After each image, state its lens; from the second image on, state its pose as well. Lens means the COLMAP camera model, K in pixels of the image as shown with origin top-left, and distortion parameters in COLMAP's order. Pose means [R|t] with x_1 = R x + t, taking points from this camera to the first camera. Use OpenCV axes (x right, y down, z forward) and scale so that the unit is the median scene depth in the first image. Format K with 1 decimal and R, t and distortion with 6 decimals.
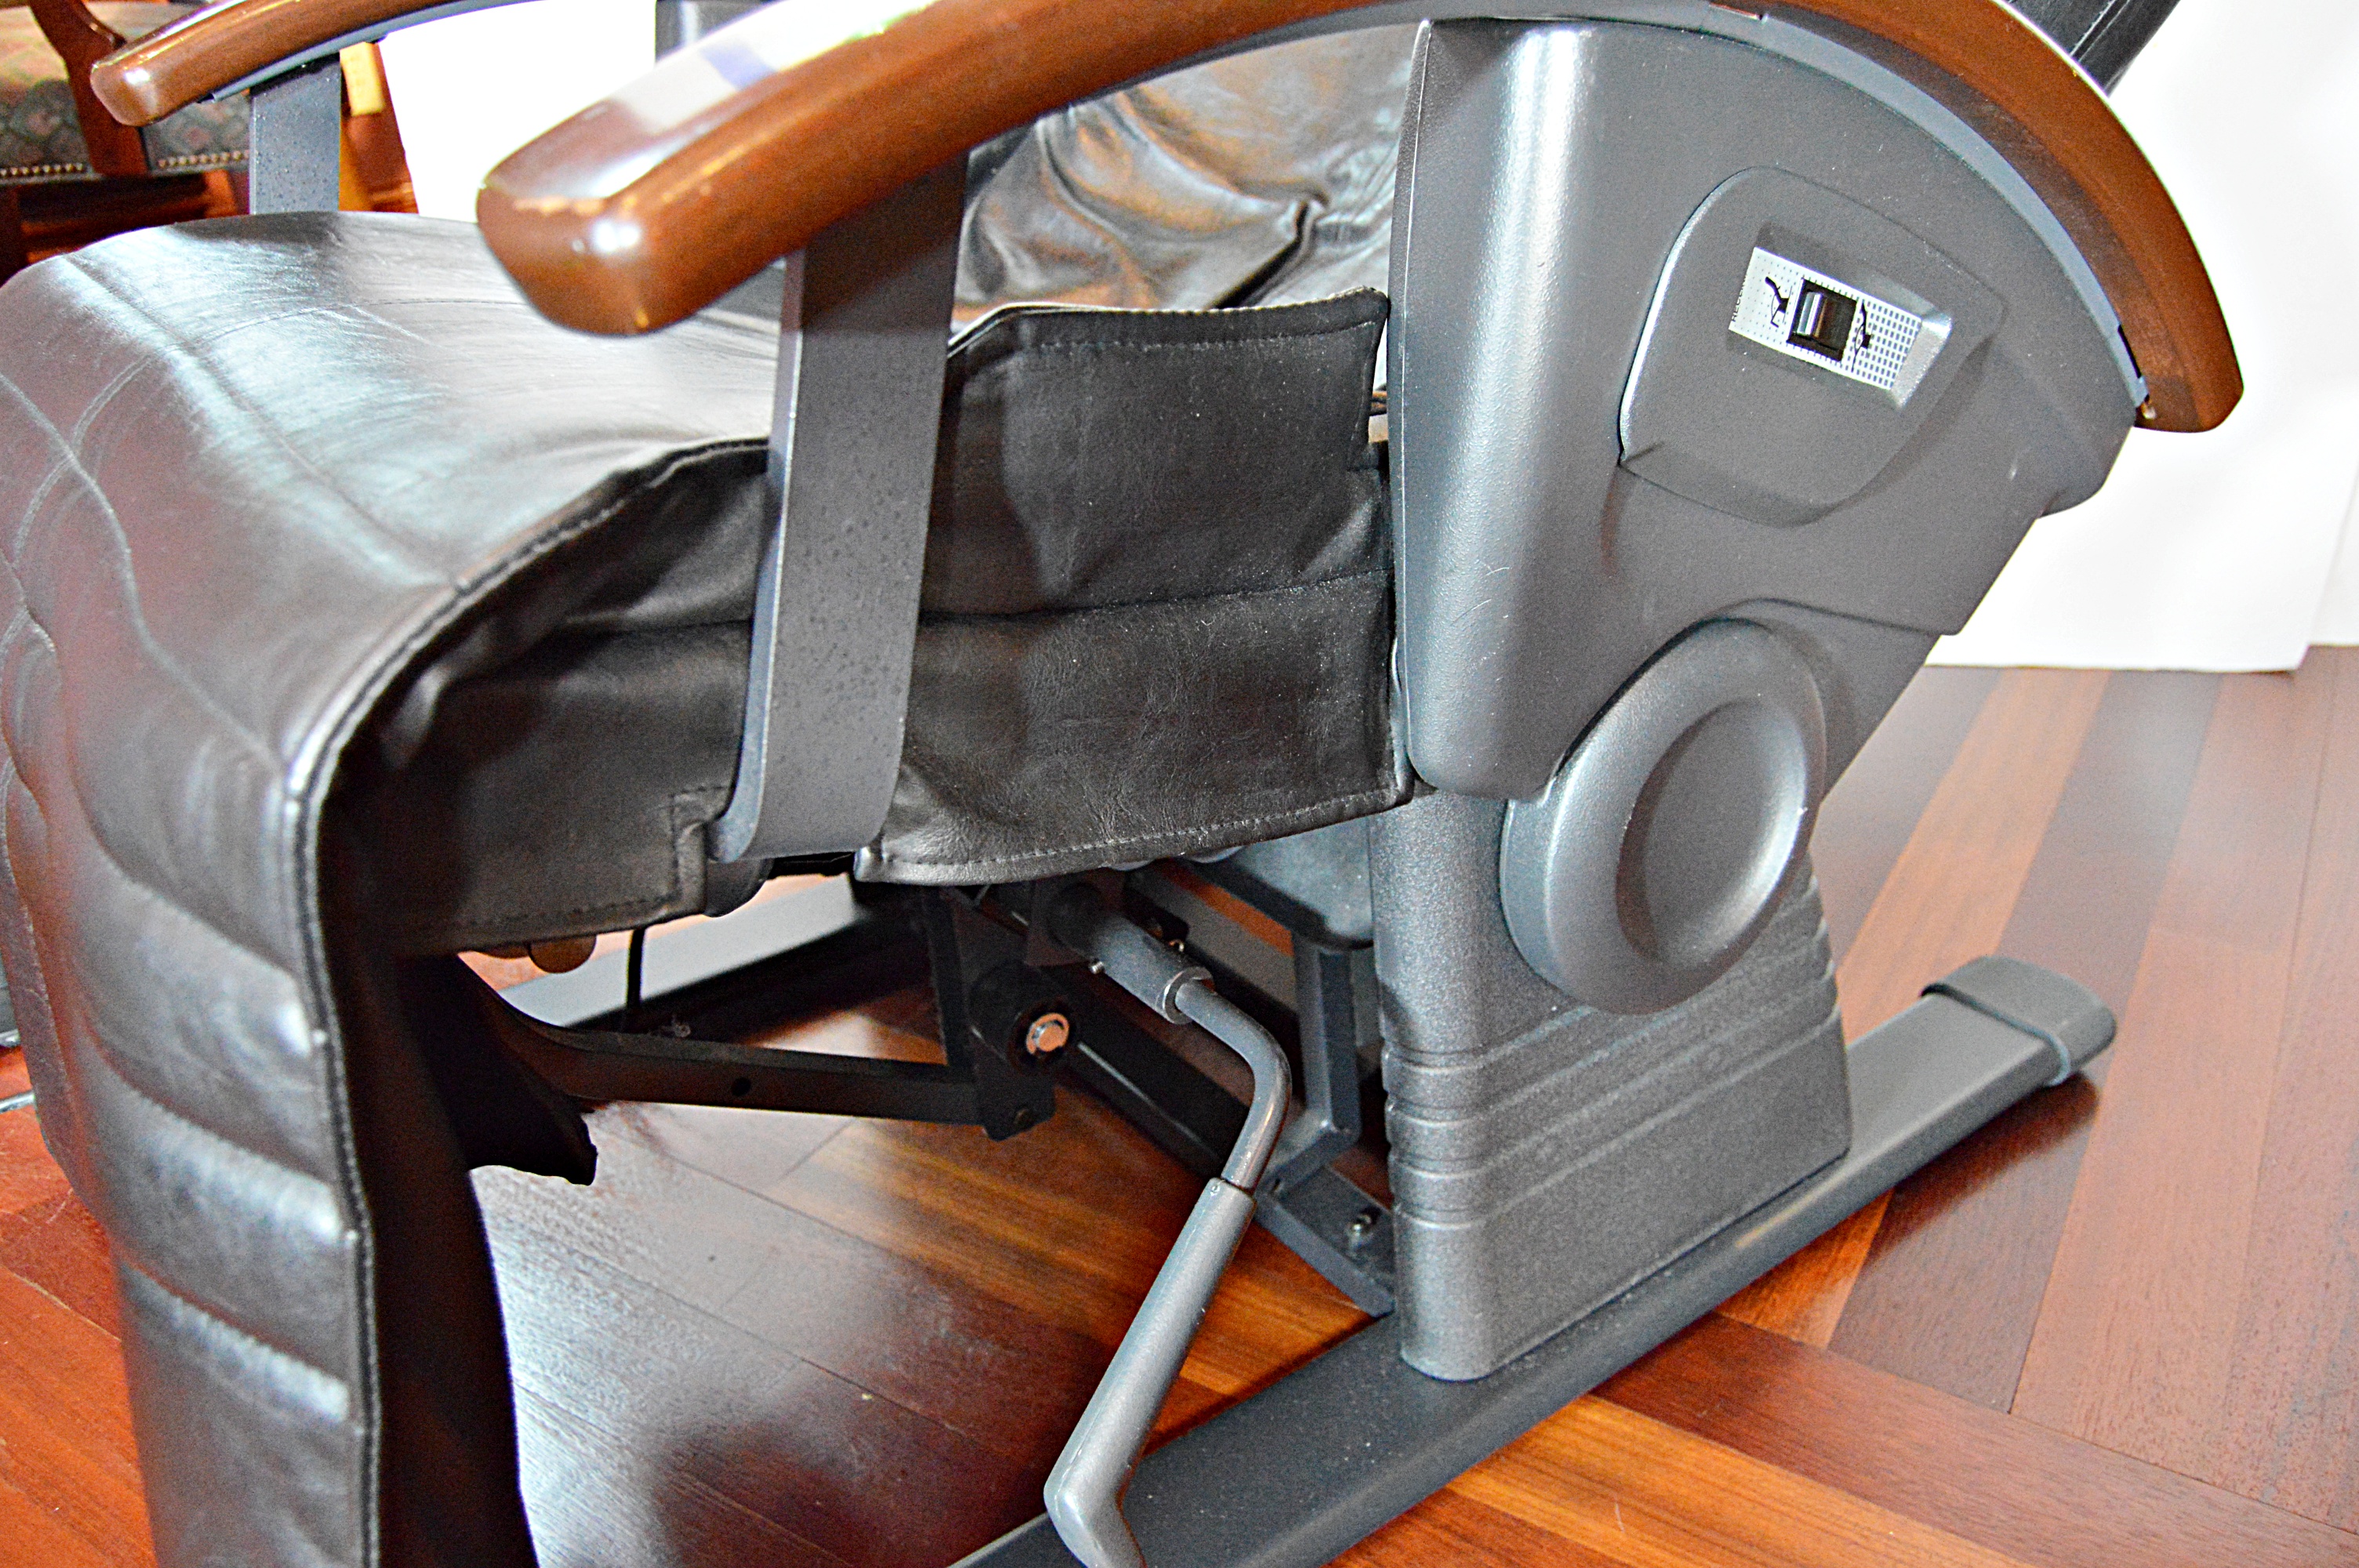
lens RADIAL K [[1856.7, 0, 1179.5], [0, 1856.7, 784.0], [0, 0, 1]] dist [0.001779, 0.000915]
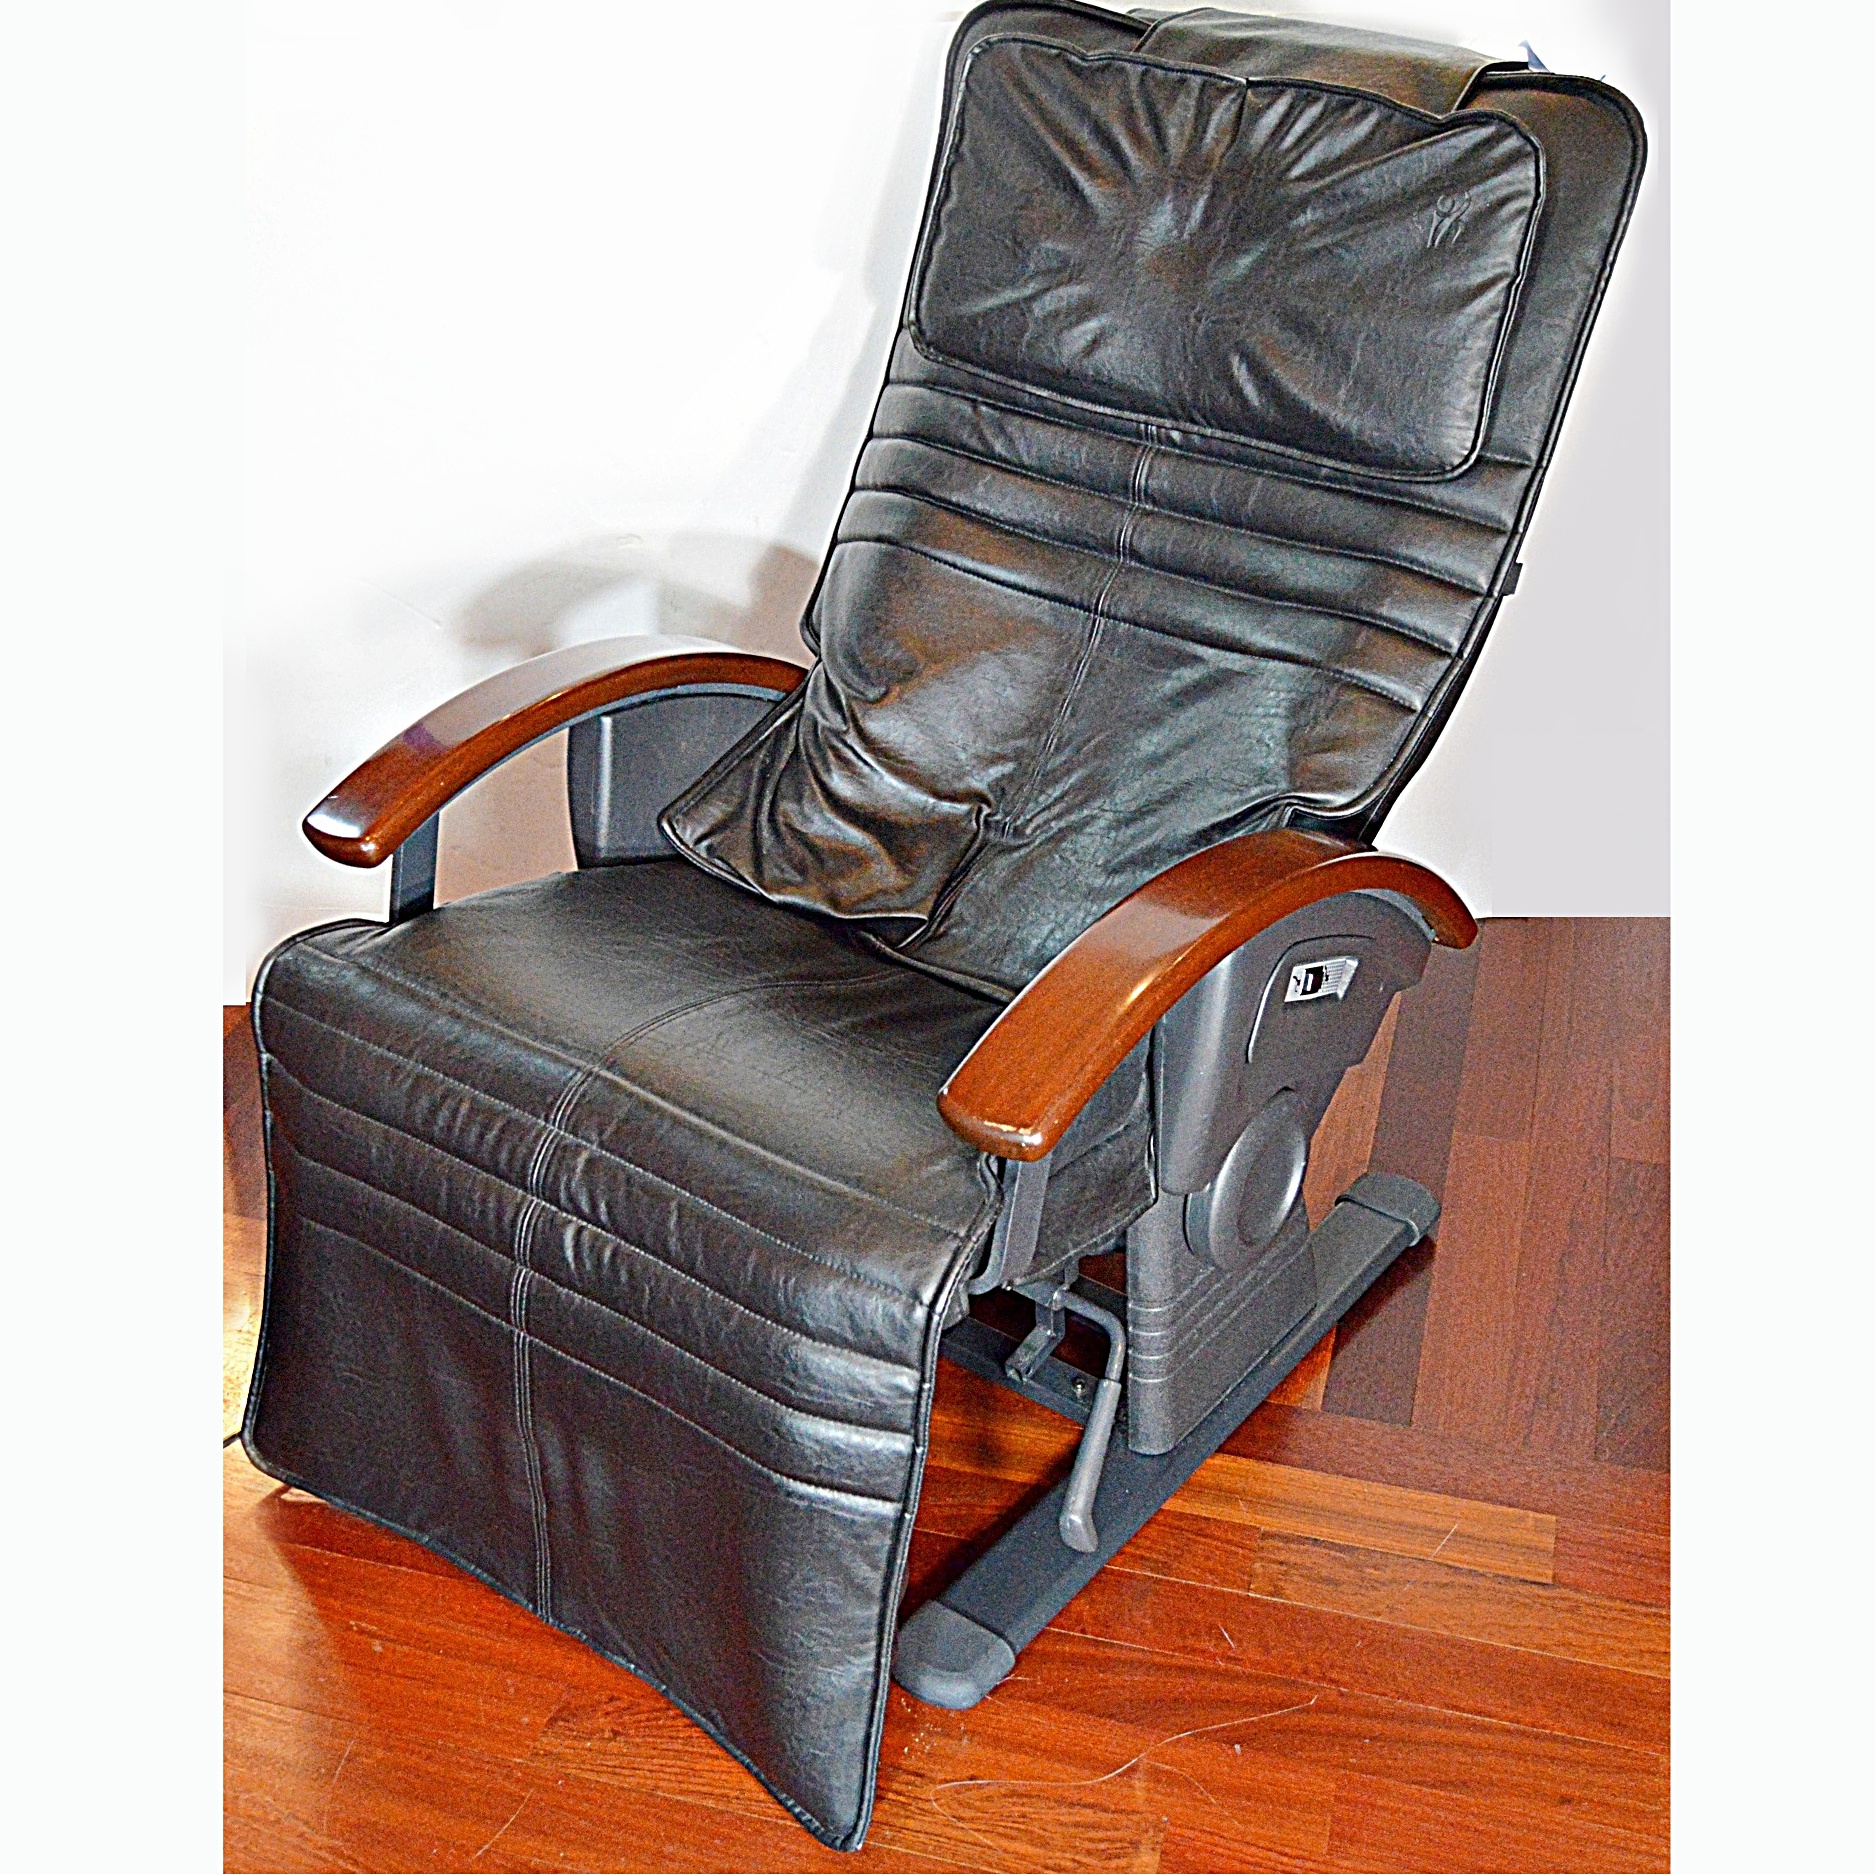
lens RADIAL K [[2356.8, 0, 937.5], [0, 2356.8, 937.5], [0, 0, 1]] dist [-0.003163, -0.013752]
pose [[0.958016, -0.105100, 0.266757, -0.873997], [0.089748, 0.993562, 0.069138, -0.536606], [-0.272306, -0.042294, 0.961281, -1.690175]]
